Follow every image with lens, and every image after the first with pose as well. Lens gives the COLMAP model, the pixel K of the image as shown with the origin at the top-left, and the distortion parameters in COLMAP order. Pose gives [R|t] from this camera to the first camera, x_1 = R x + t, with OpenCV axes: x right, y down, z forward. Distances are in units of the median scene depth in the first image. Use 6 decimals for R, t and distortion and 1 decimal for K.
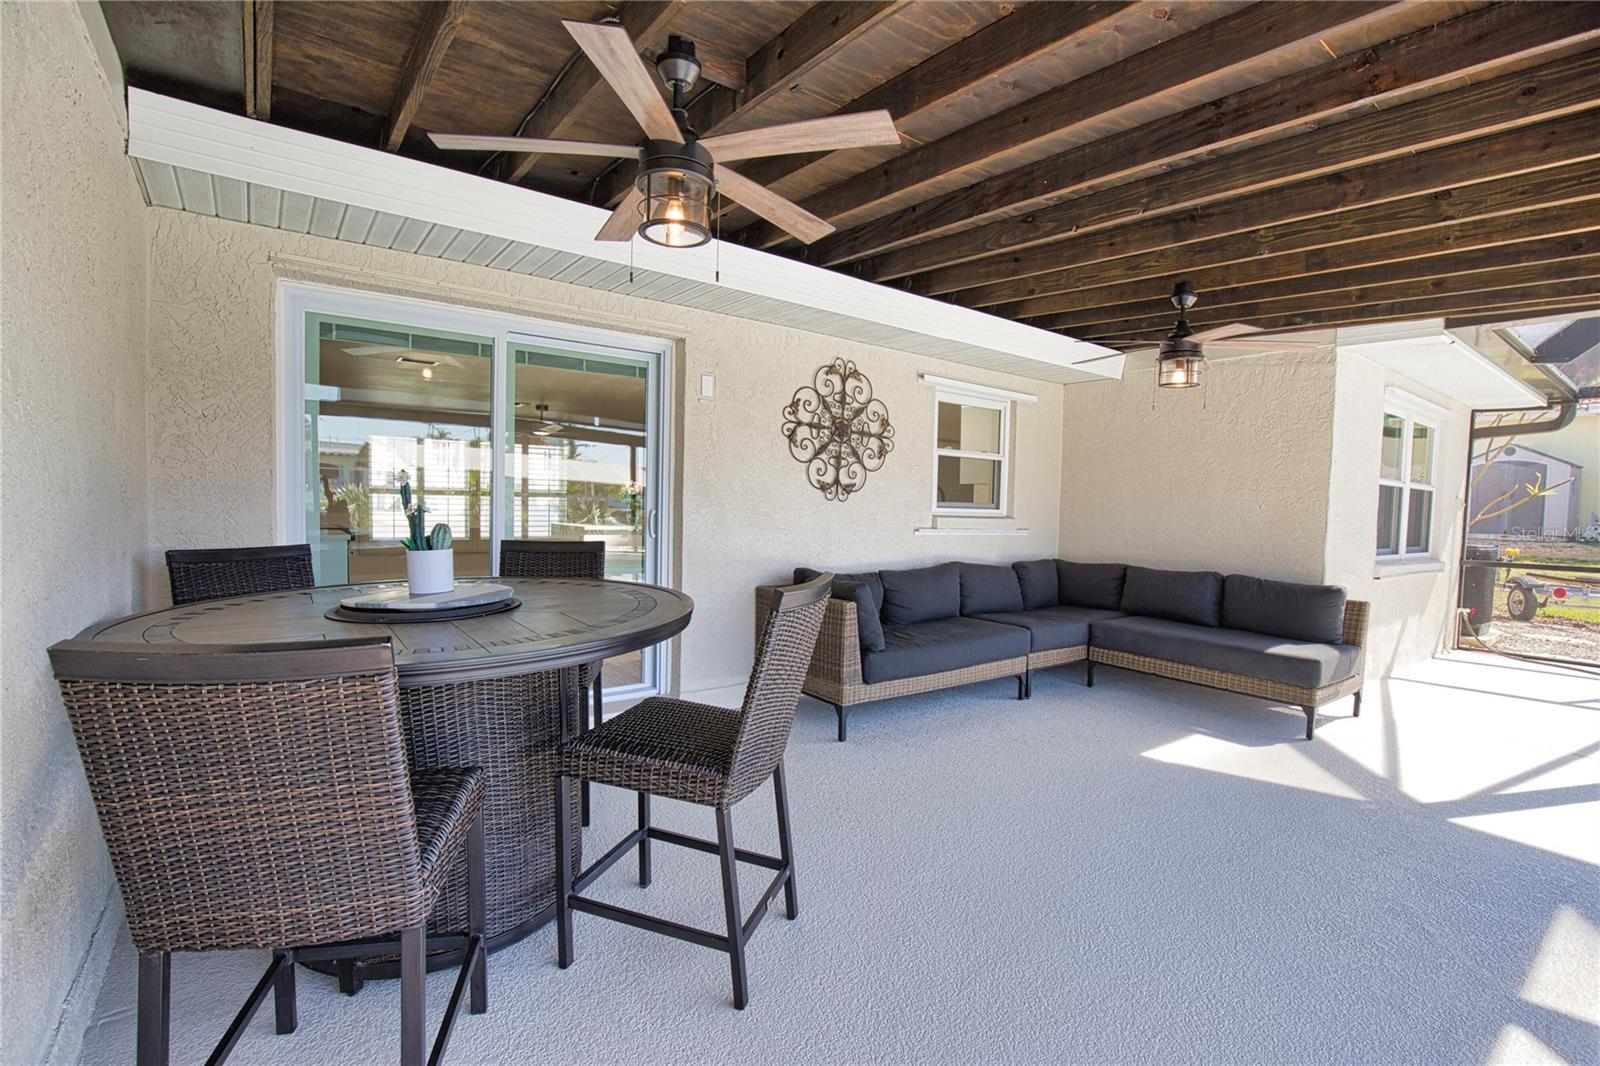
lens RADIAL K [[731.5, 0, 809.5], [0, 731.5, 542.2], [0, 0, 1]] dist [-0.037522, 0.008011]
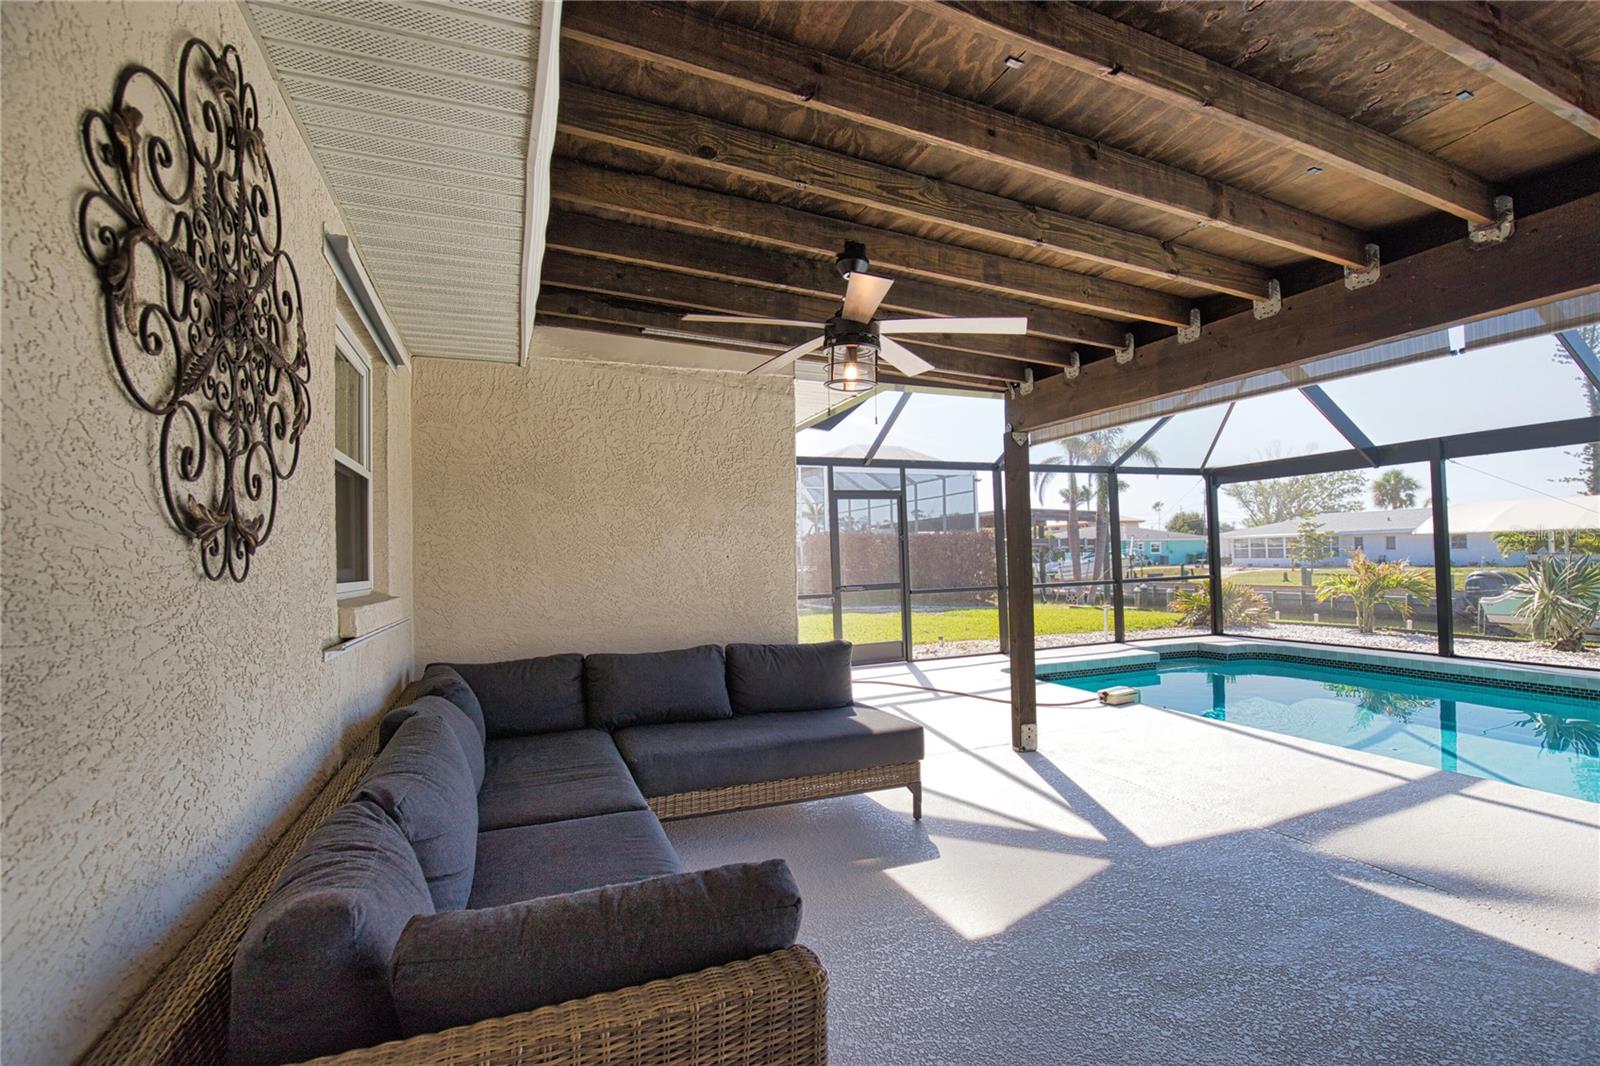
lens RADIAL K [[731.5, 0, 809.5], [0, 731.5, 542.2], [0, 0, 1]] dist [-0.037522, 0.008011]
pose [[0.257293, -0.008447, 0.966297, -0.162705], [0.079381, 0.996767, -0.012423, -0.052876], [-0.963067, 0.079902, 0.257132, 0.766201]]
